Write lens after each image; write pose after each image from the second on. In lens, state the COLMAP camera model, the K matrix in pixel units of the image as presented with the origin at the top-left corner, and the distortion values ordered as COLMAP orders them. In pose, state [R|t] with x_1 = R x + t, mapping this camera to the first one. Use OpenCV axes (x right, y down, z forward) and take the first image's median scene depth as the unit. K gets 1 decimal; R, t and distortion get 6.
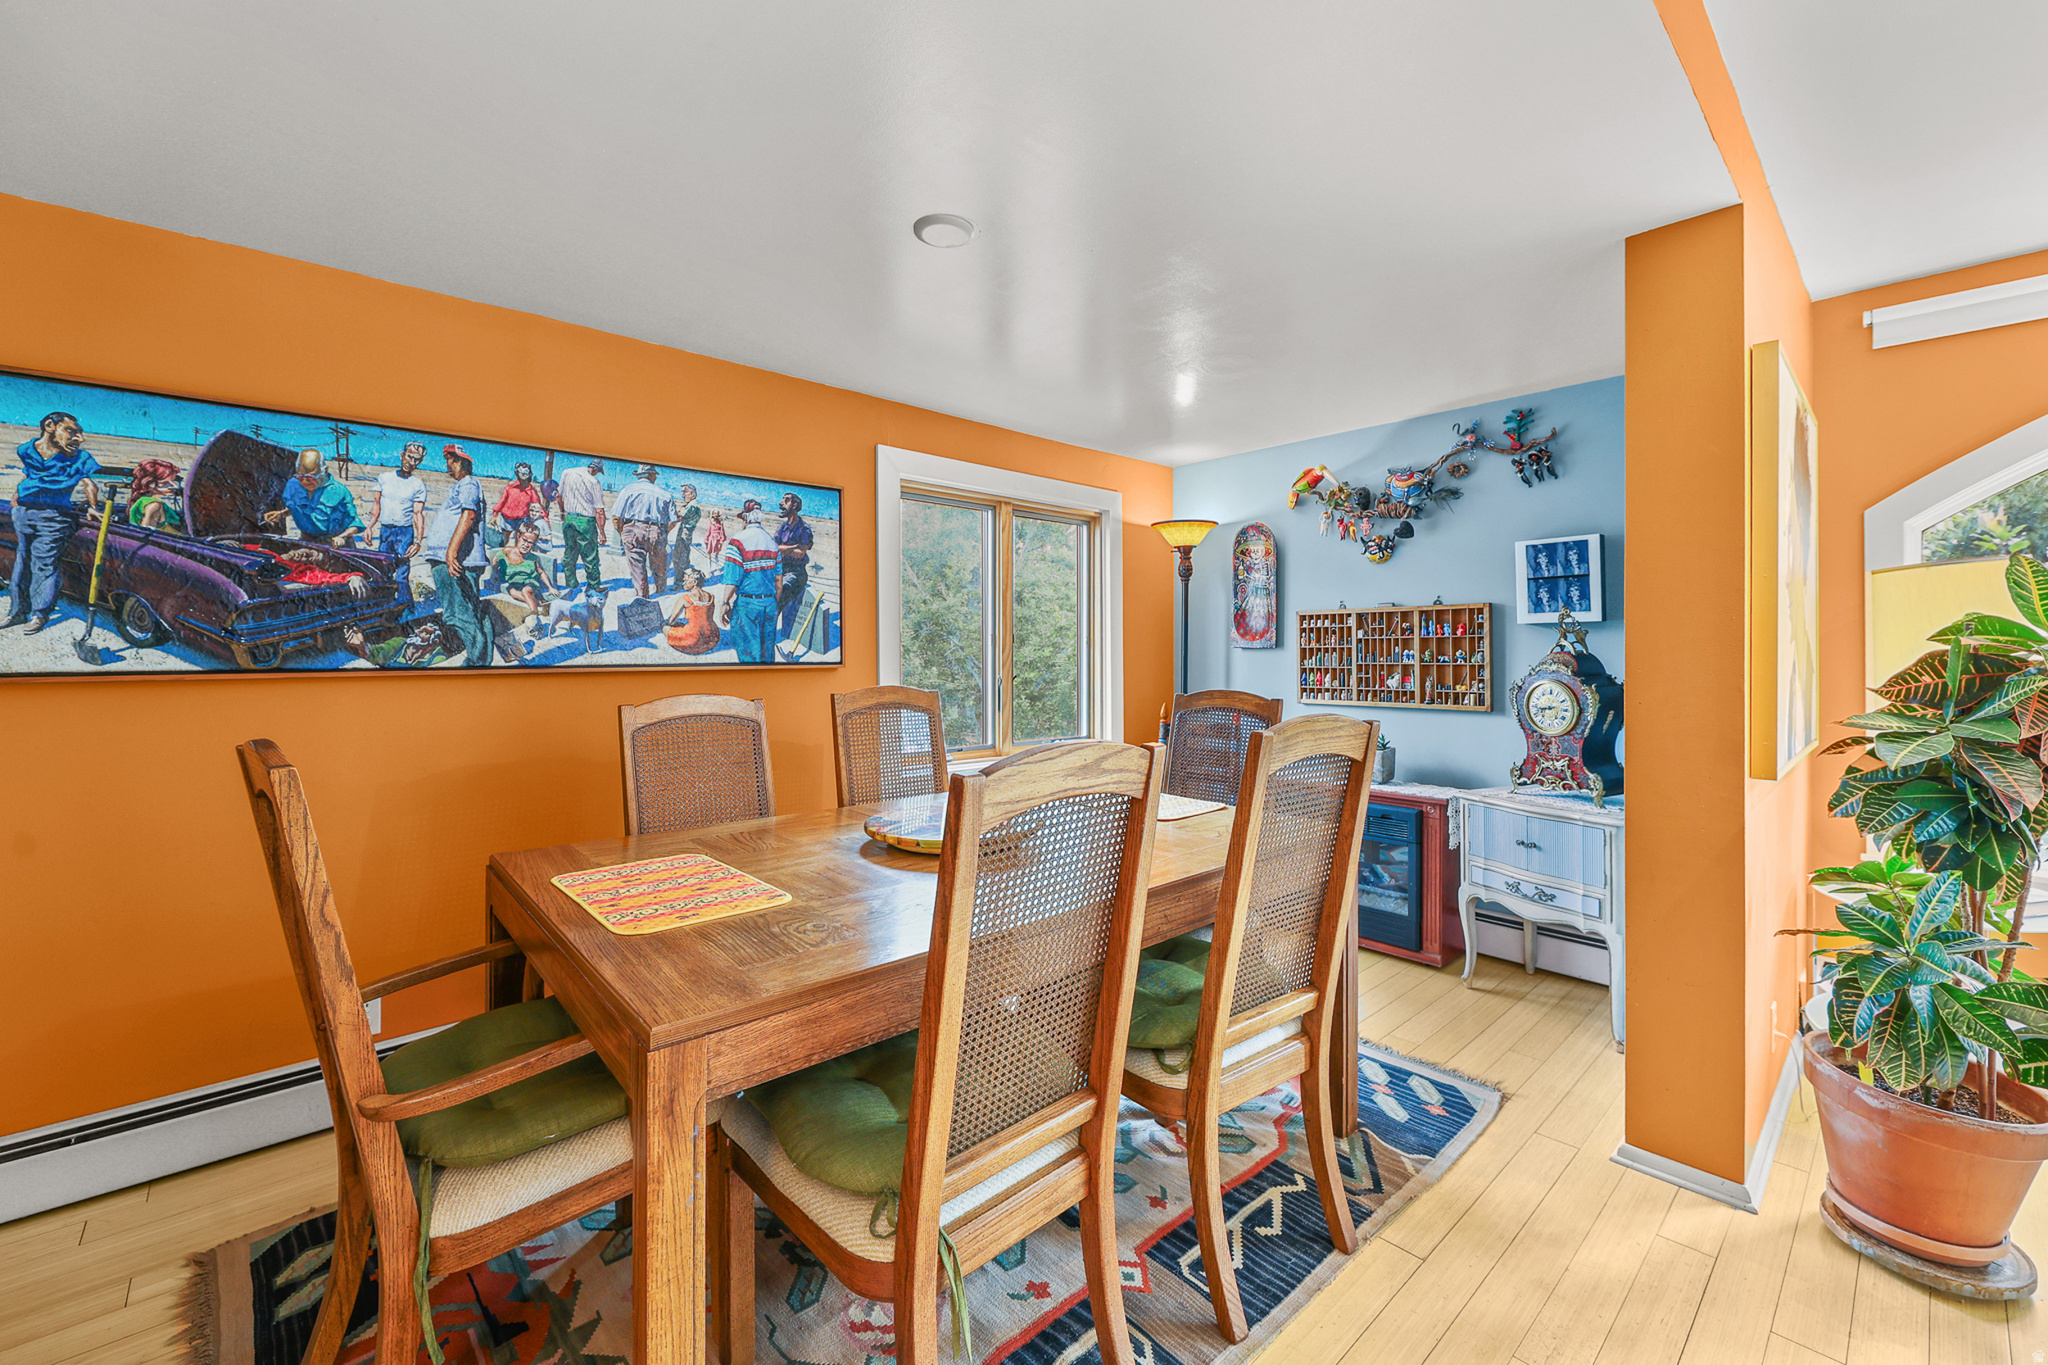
lens RADIAL K [[825.9, 0, 1013.5], [0, 825.9, 649.2], [0, 0, 1]] dist [-0.002624, -0.000167]
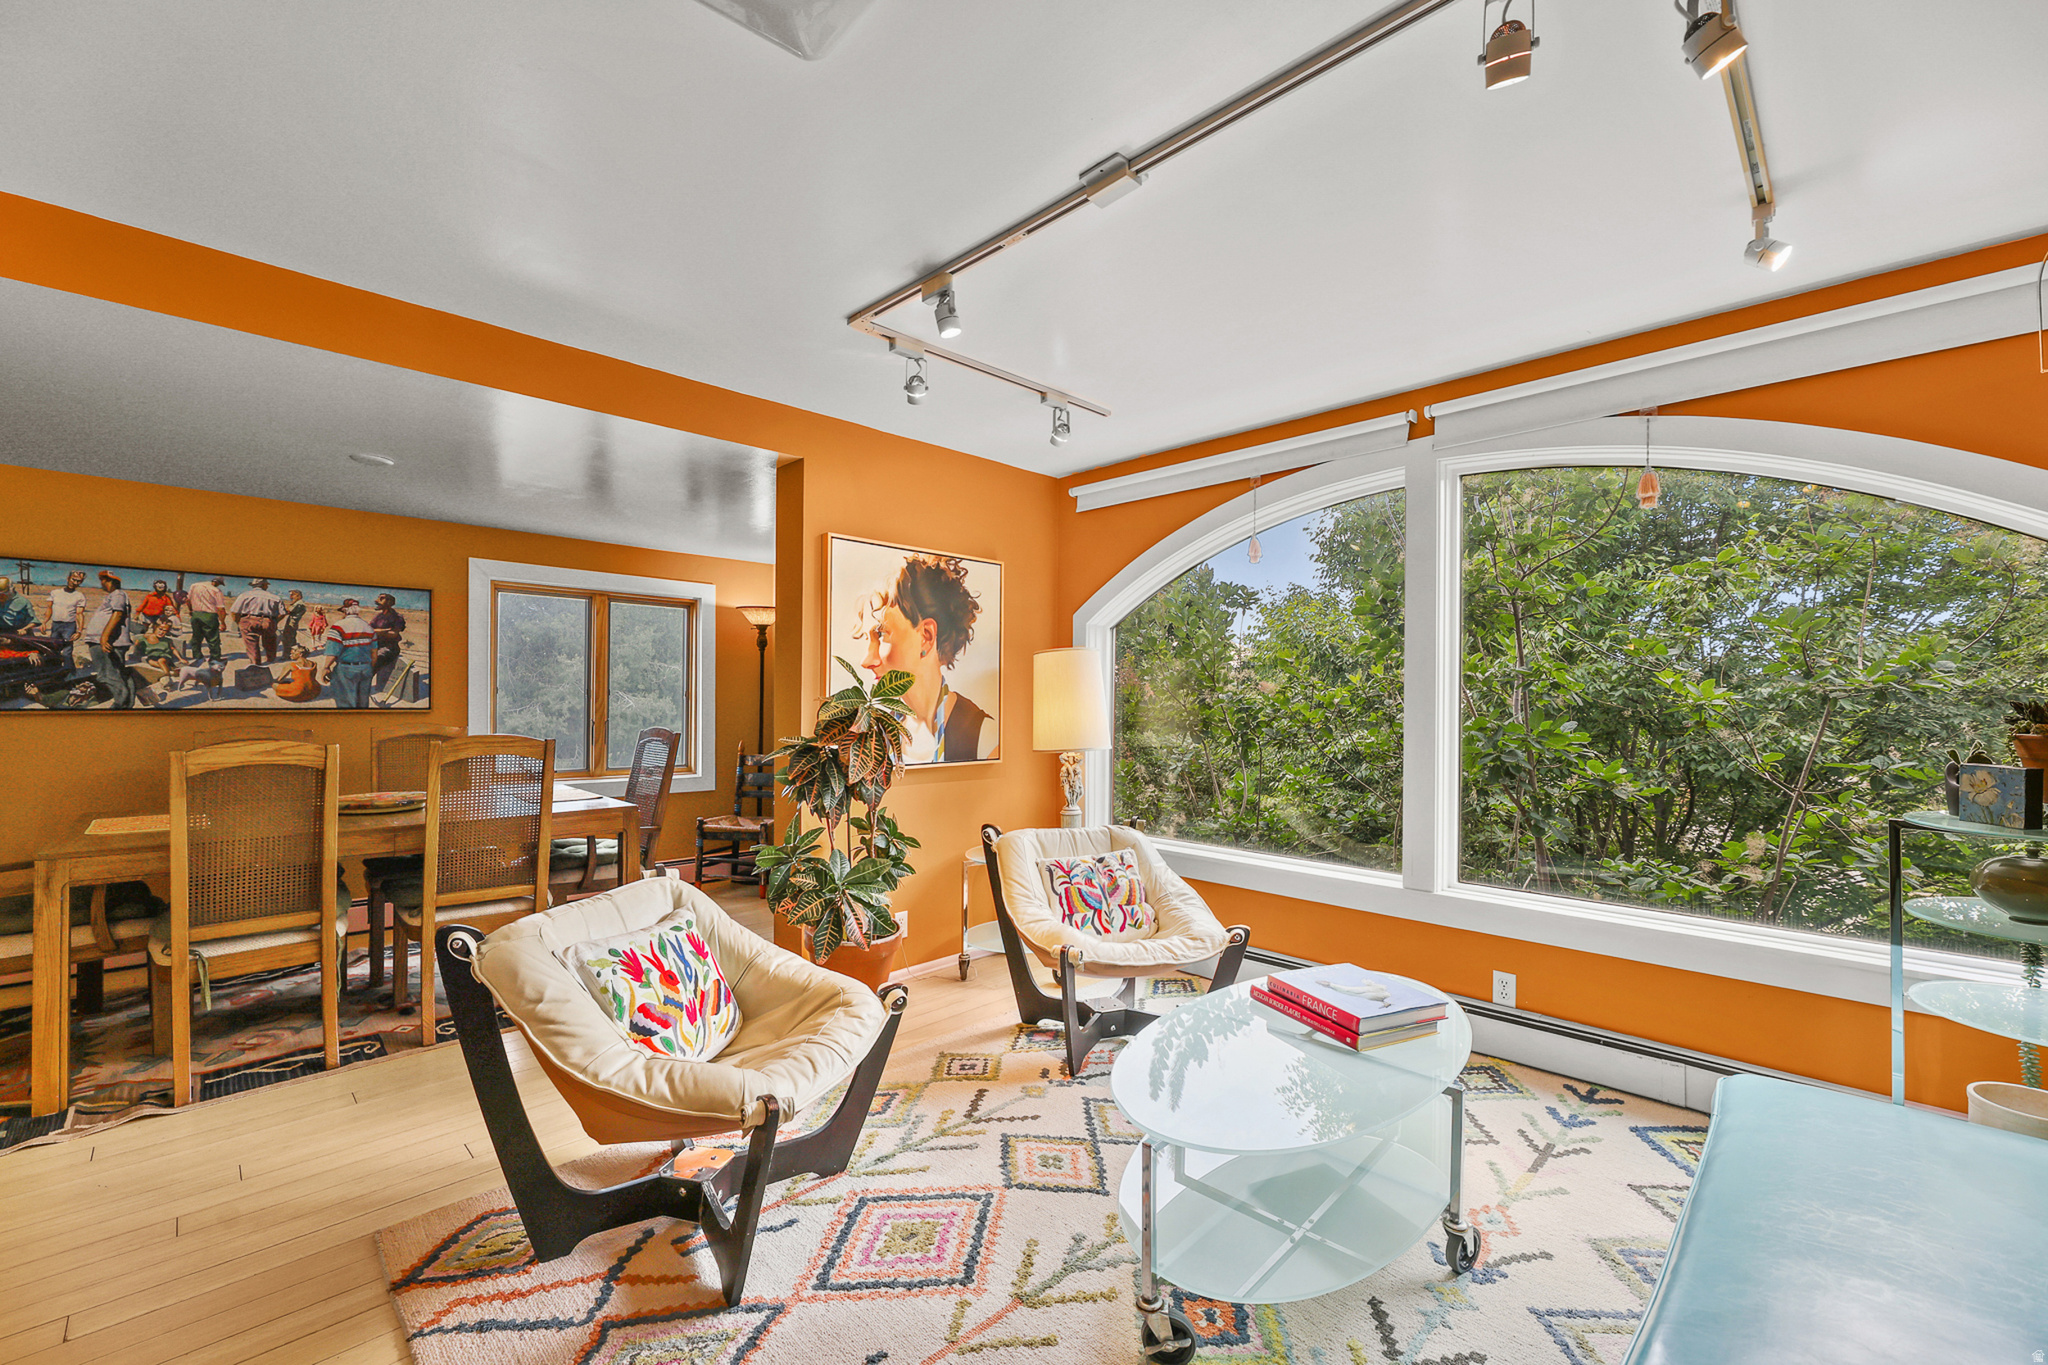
lens RADIAL K [[832.7, 0, 1020.0], [0, 832.7, 696.9], [0, 0, 1]] dist [-0.006805, -0.000453]
pose [[0.998969, 0.005990, 0.044992, 0.918289], [-0.005769, 0.999971, -0.005043, -0.003333], [-0.045021, 0.004778, 0.998975, -0.613471]]
